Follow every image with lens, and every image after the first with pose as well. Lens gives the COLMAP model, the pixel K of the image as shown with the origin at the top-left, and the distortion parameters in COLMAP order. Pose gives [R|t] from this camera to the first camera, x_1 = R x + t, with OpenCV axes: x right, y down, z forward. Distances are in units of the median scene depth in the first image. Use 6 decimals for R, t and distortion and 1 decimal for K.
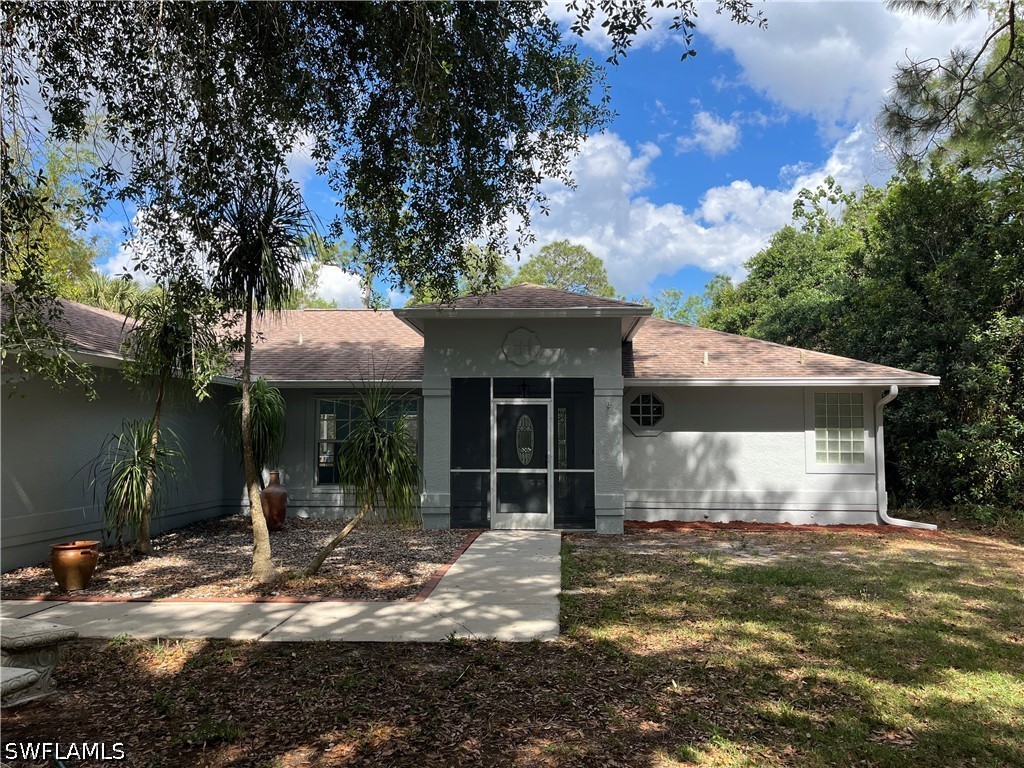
lens RADIAL K [[767.8, 0, 511.9], [0, 767.8, 389.4], [0, 0, 1]] dist [0.035488, 0.009226]
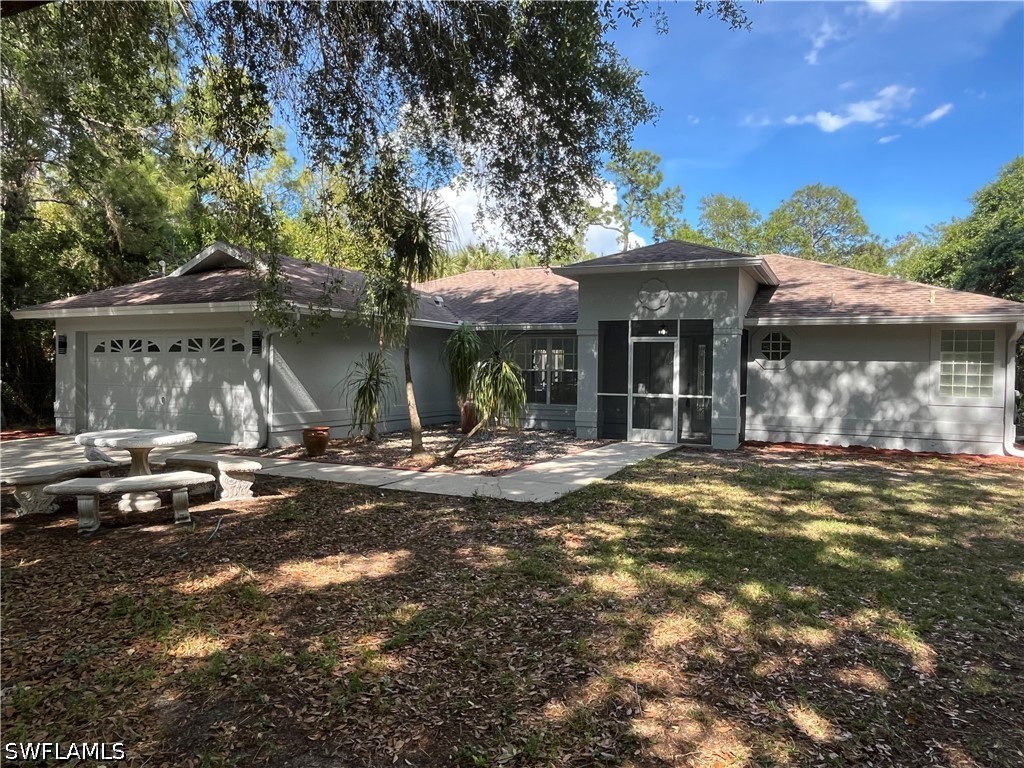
lens RADIAL K [[656.4, 0, 515.0], [0, 656.4, 384.0], [0, 0, 1]] dist [-0.000983, 0.001797]
pose [[0.920337, 0.023674, -0.390408, 0.221285], [0.009886, 0.996440, 0.083728, -0.003056], [0.391000, -0.080917, 0.916827, -0.059685]]
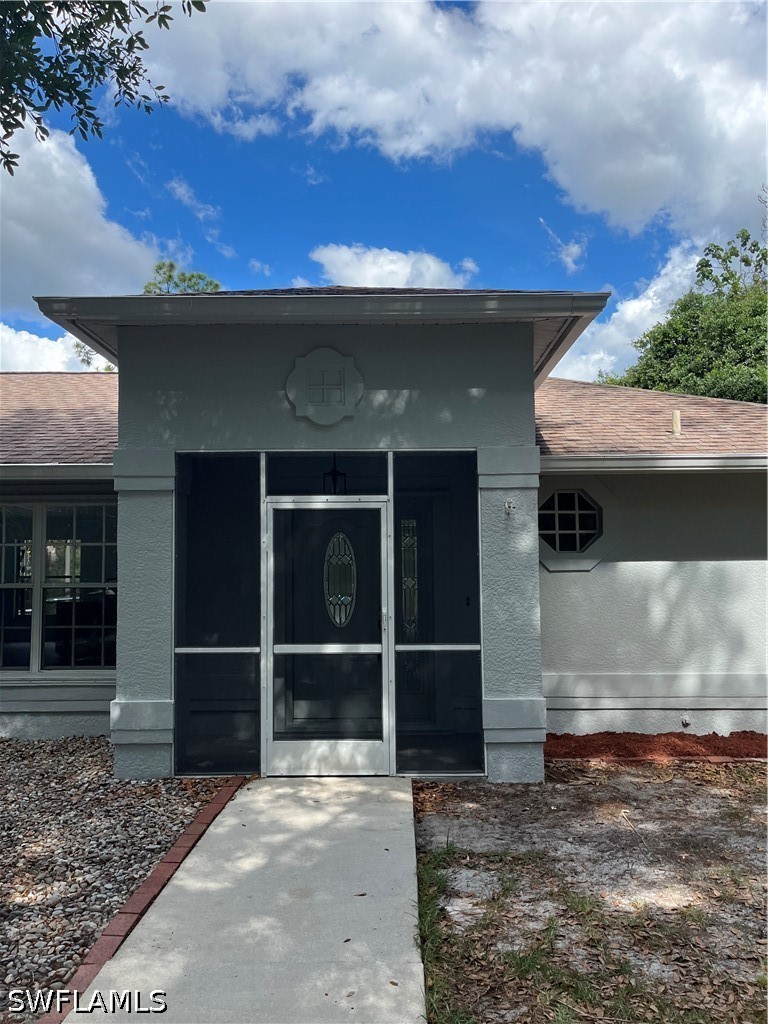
lens RADIAL K [[767.8, 0, 388.6], [0, 767.8, 512.9], [0, 0, 1]] dist [0.035488, 0.009226]
pose [[0.998731, -0.006505, 0.049939, 0.027169], [0.006671, 0.999973, -0.003153, 0.024071], [-0.049917, 0.003482, 0.998747, 0.523459]]
